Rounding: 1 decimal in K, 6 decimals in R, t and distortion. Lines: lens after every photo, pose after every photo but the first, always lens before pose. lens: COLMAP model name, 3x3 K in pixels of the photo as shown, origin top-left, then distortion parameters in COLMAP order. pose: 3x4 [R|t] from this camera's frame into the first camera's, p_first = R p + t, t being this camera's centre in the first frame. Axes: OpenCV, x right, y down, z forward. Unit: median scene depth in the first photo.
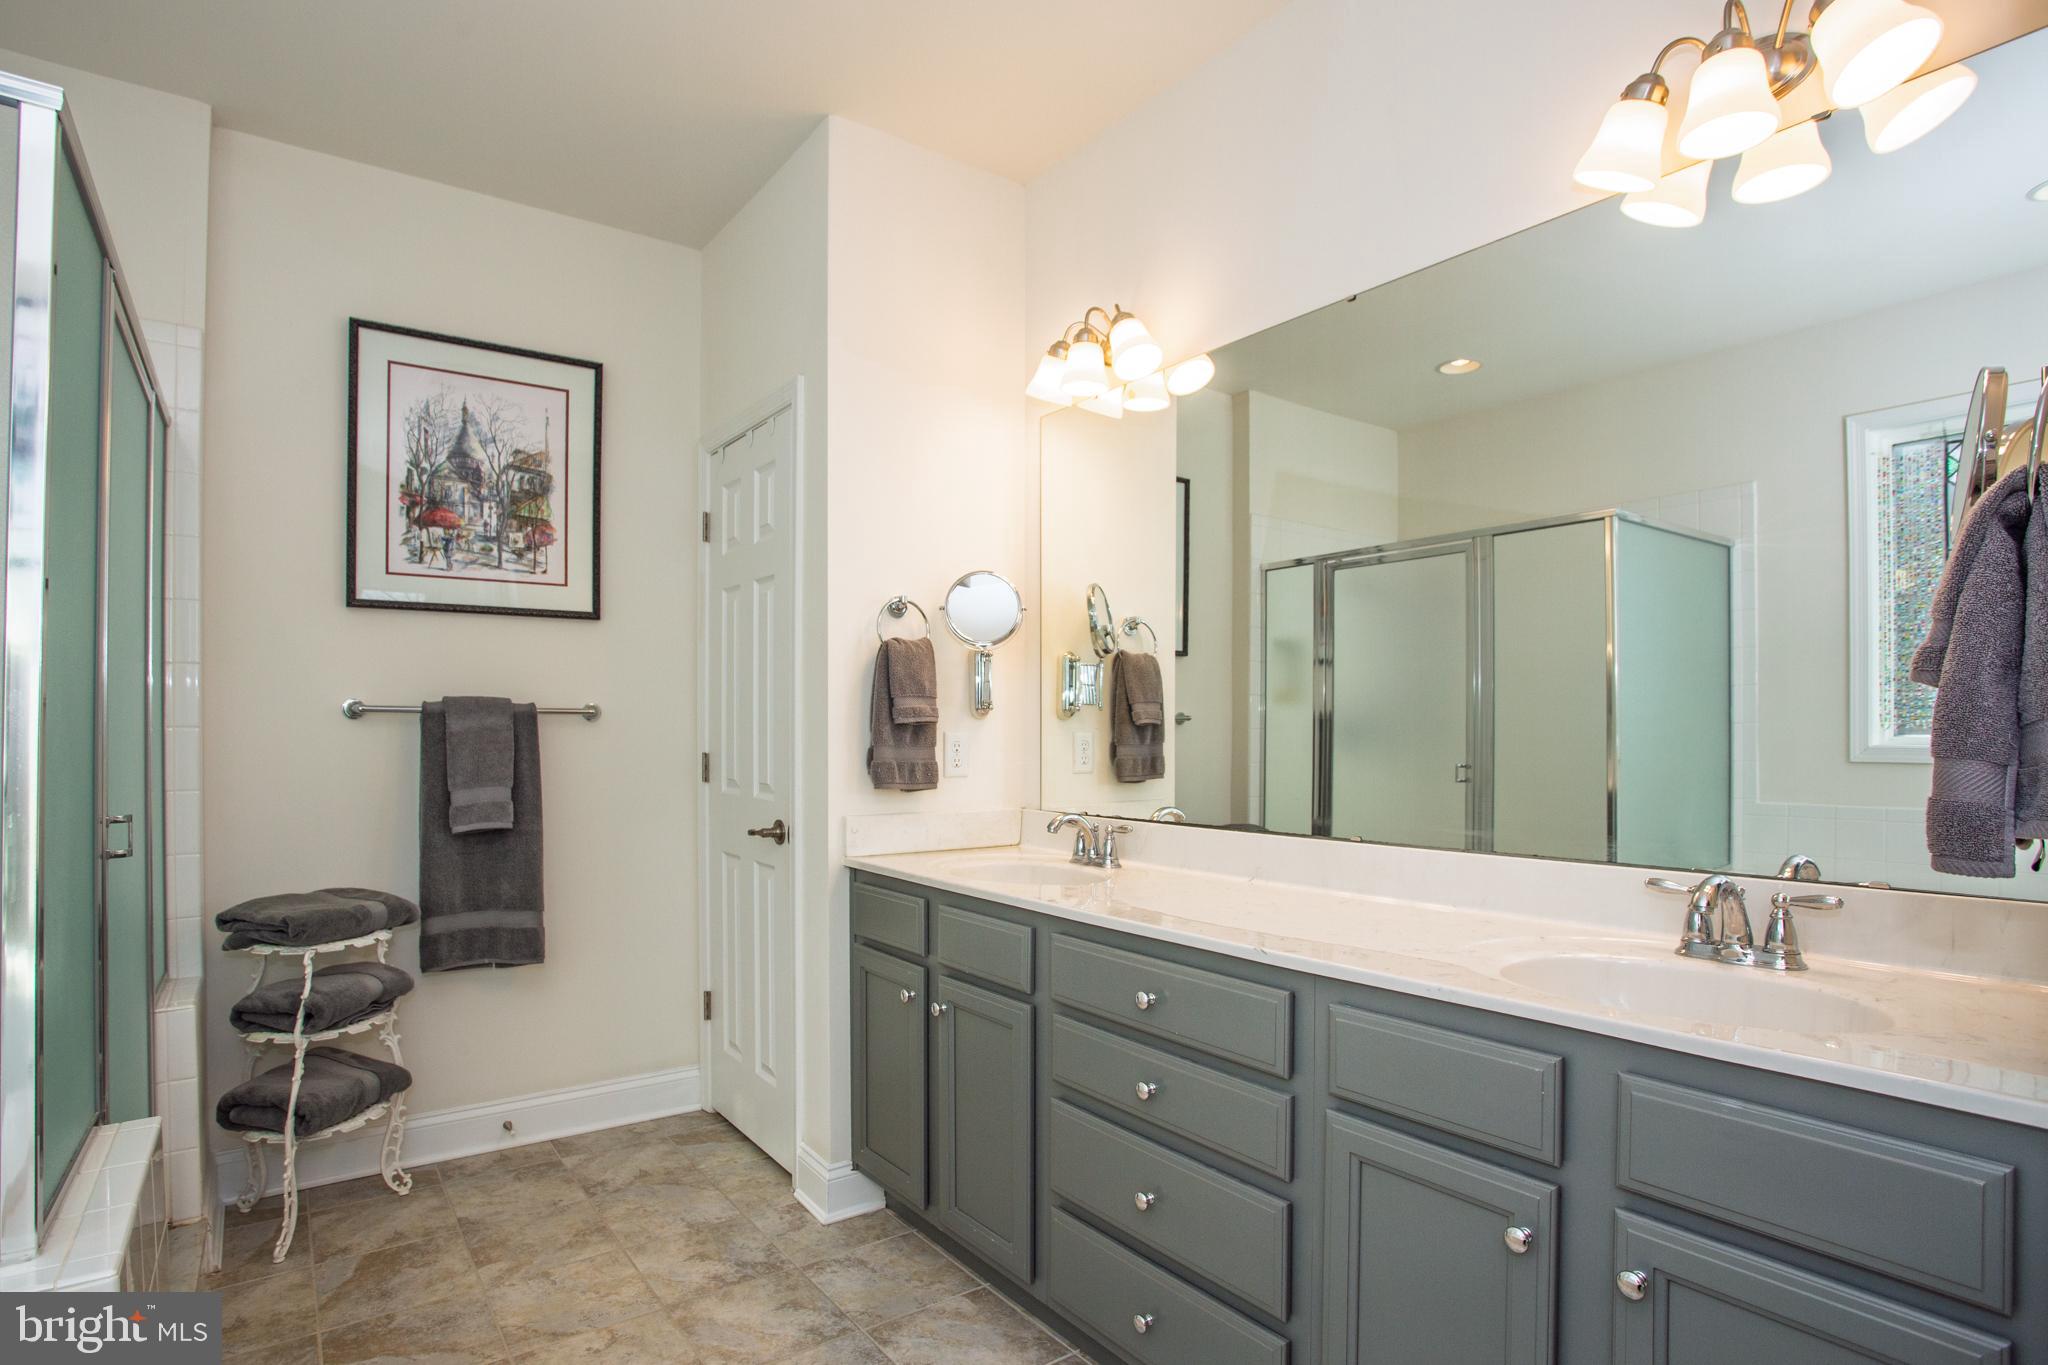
lens RADIAL K [[1012.6, 0, 1020.2], [0, 1012.6, 701.0], [0, 0, 1]] dist [-0.015274, 0.000118]
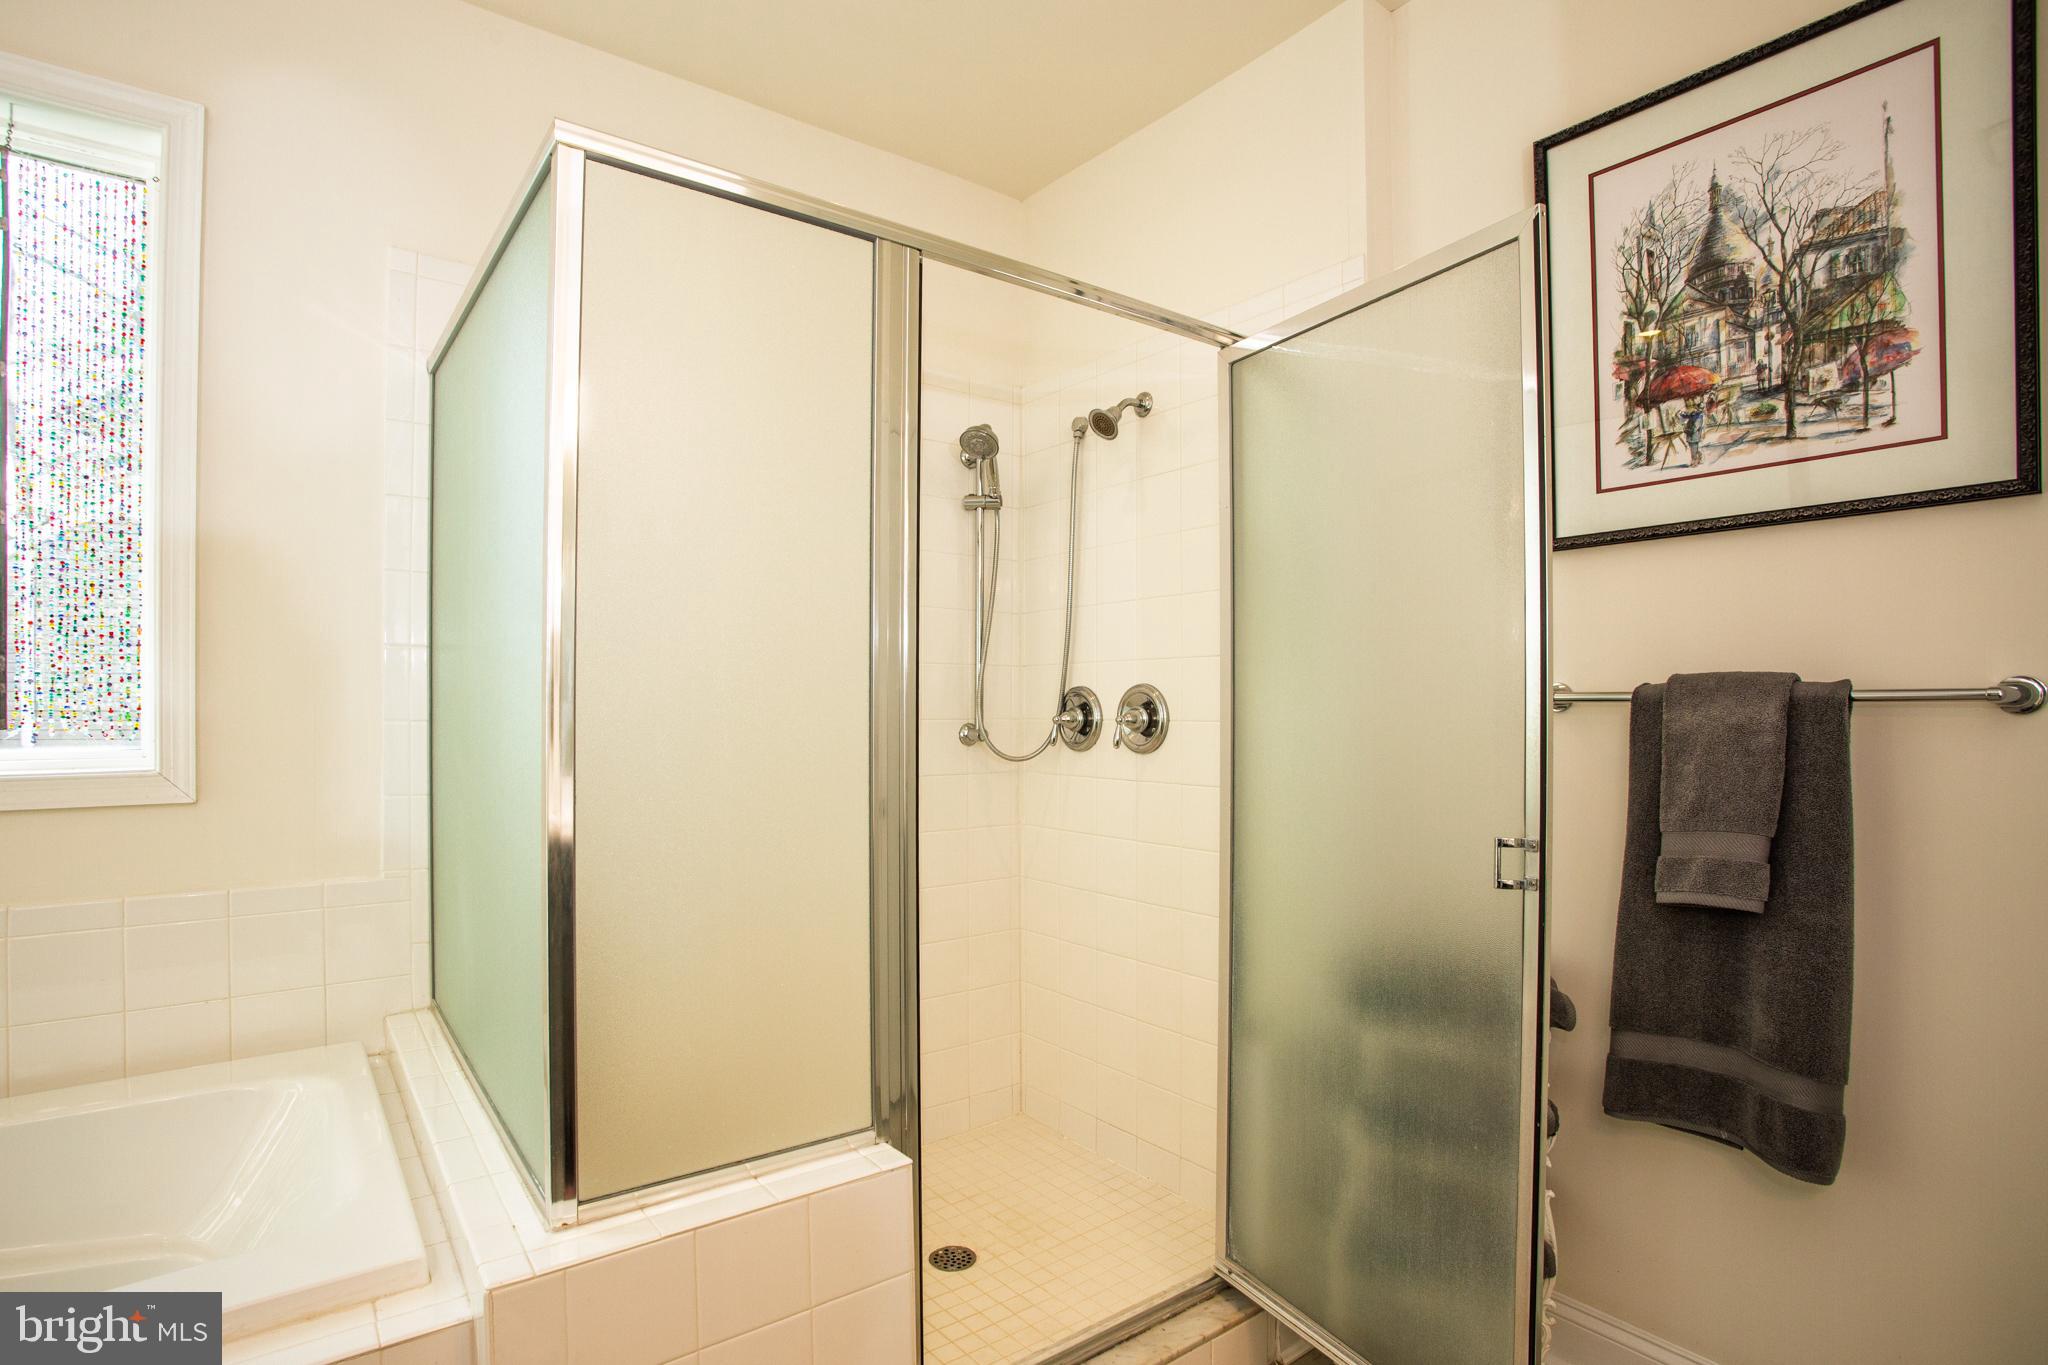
lens RADIAL K [[1012.6, 0, 1021.5], [0, 1012.6, 692.3], [0, 0, 1]] dist [-0.015274, 0.000118]
pose [[0.001004, -0.004582, -0.999989, 0.035760], [0.030587, 0.999522, -0.004550, -0.002630], [0.999532, -0.030582, 0.001143, 0.582455]]
